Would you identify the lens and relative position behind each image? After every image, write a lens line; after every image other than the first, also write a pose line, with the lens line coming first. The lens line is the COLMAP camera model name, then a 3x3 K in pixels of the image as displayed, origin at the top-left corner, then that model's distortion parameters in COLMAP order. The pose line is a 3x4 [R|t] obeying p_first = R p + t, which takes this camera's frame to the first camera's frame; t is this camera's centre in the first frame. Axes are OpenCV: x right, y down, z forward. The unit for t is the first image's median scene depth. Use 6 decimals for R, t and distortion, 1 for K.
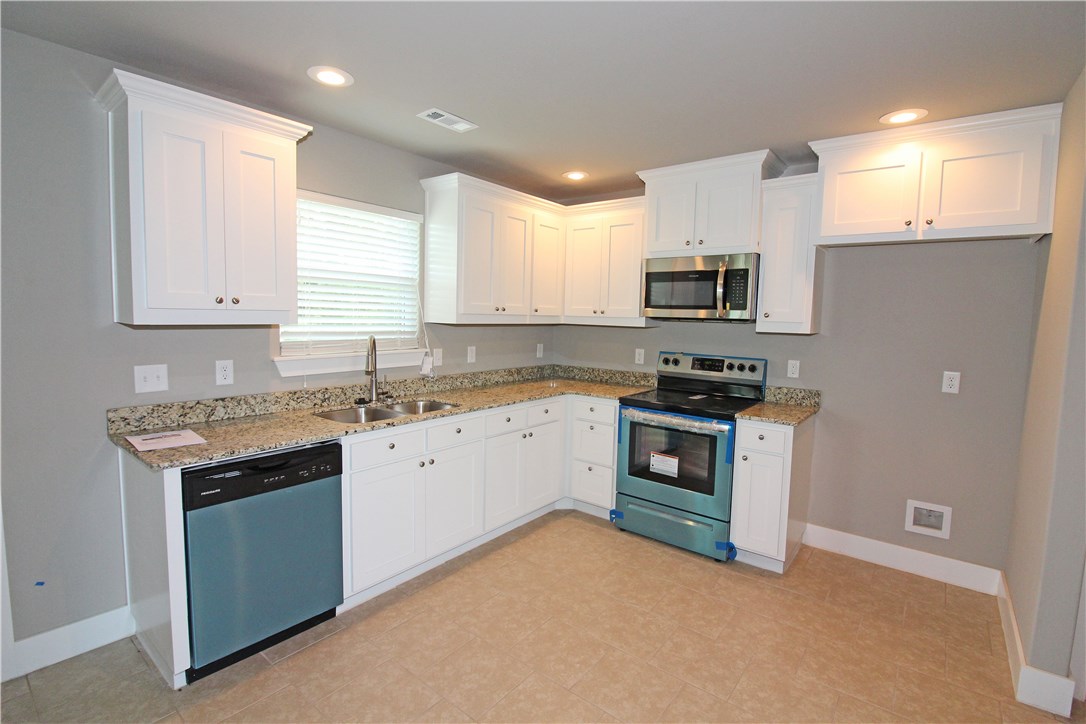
lens RADIAL K [[504.3, 0, 543.3], [0, 504.3, 356.6], [0, 0, 1]] dist [-0.022068, -0.000314]
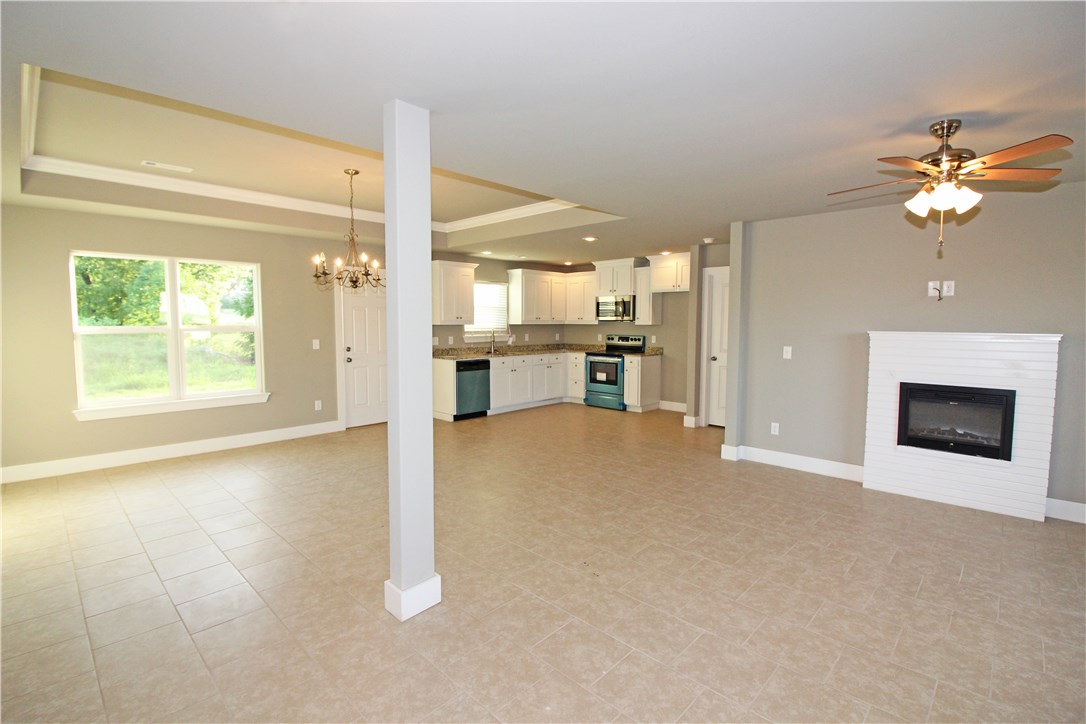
lens RADIAL K [[504.3, 0, 543.3], [0, 504.3, 356.6], [0, 0, 1]] dist [-0.022068, -0.000314]
pose [[0.995718, -0.016126, -0.091028, 0.181262], [0.014782, 0.999772, -0.015419, 0.148310], [0.091256, 0.014008, 0.995729, -1.639828]]
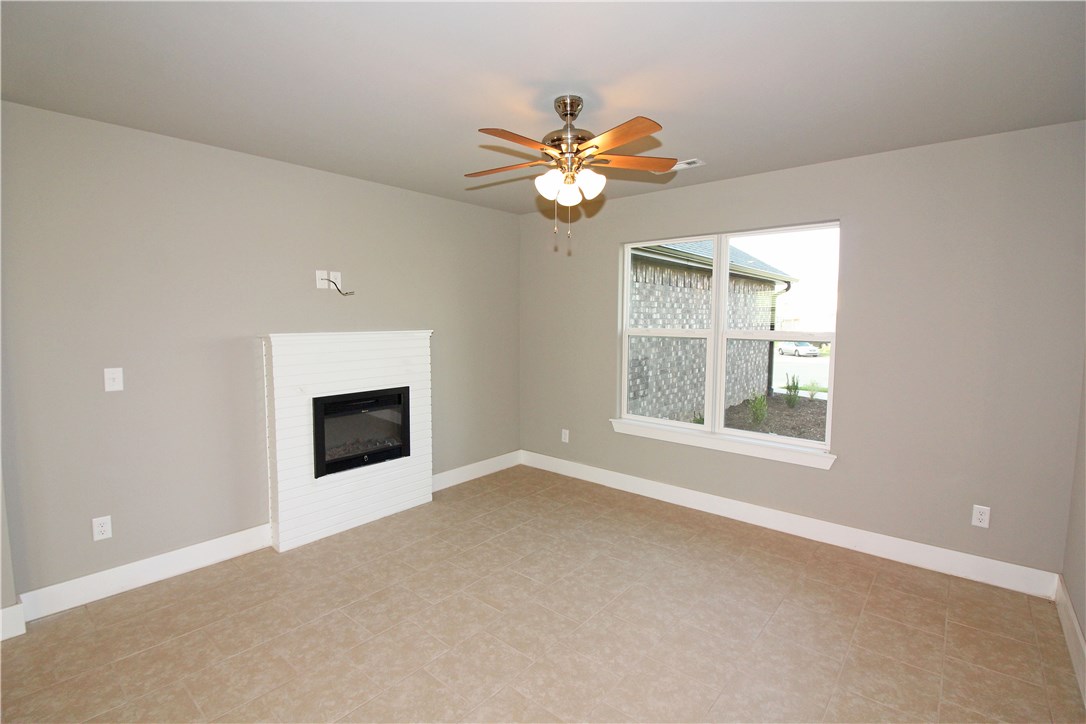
lens RADIAL K [[504.3, 0, 543.3], [0, 504.3, 356.6], [0, 0, 1]] dist [-0.022068, -0.000314]
pose [[0.018548, -0.105321, 0.994265, -0.000172], [0.082264, 0.991225, 0.103465, 0.059223], [-0.996438, 0.079874, 0.027049, -0.751324]]
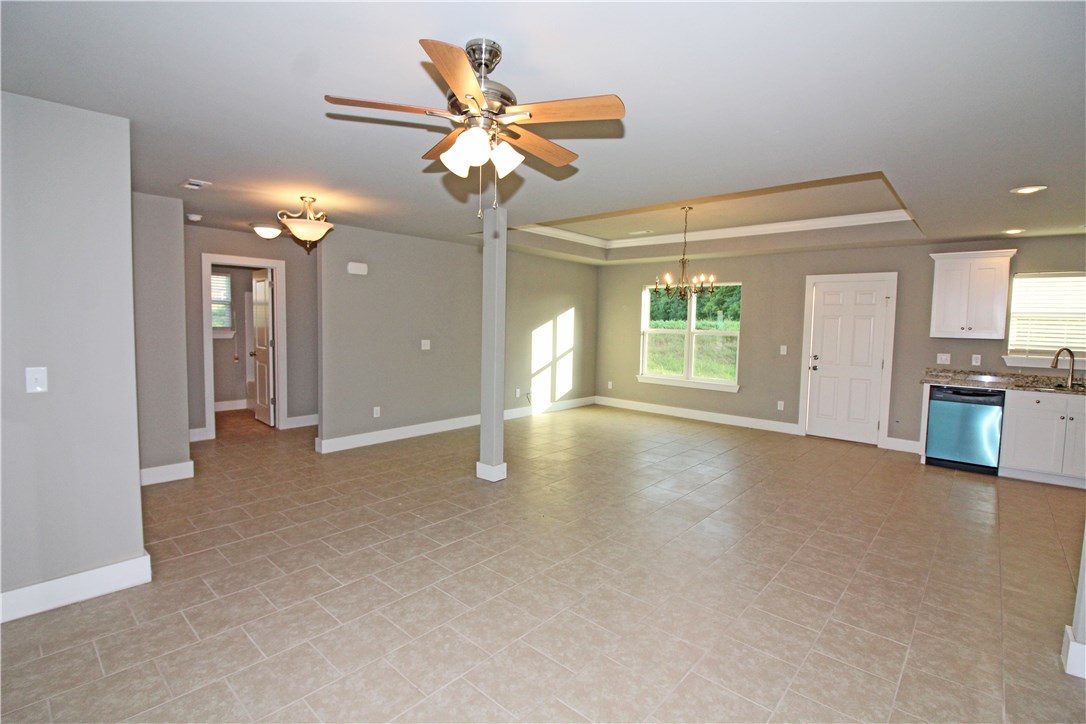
lens RADIAL K [[504.3, 0, 543.3], [0, 504.3, 356.6], [0, 0, 1]] dist [-0.022068, -0.000314]
pose [[-0.060361, 0.043958, -0.997208, 1.345248], [-0.107405, 0.992944, 0.050271, 0.086705], [0.992381, 0.110139, -0.055214, -0.659531]]
